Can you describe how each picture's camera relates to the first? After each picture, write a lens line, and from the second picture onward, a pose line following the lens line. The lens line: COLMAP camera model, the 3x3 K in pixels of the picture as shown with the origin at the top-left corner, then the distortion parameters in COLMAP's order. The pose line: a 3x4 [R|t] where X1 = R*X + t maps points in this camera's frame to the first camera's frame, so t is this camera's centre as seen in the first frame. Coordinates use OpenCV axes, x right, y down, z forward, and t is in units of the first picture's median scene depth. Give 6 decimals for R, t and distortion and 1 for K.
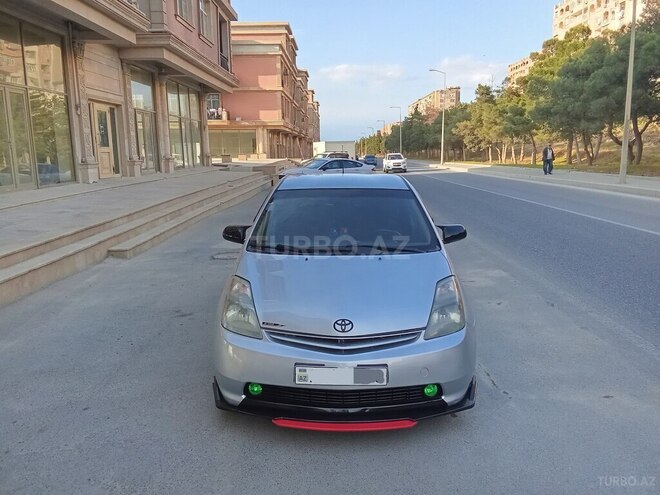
lens RADIAL K [[533.2, 0, 334.0], [0, 533.2, 252.4], [0, 0, 1]] dist [0.088387, -0.139506]
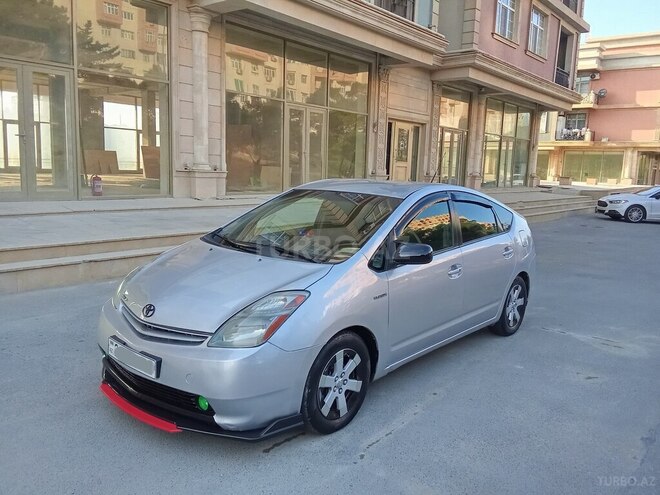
lens RADIAL K [[533.2, 0, 333.2], [0, 533.2, 247.3], [0, 0, 1]] dist [0.088387, -0.139506]
pose [[0.763399, 0.132862, -0.632115, 0.169256], [-0.164588, 0.986325, 0.008542, -0.008549], [0.624606, 0.097518, 0.774827, 0.079026]]
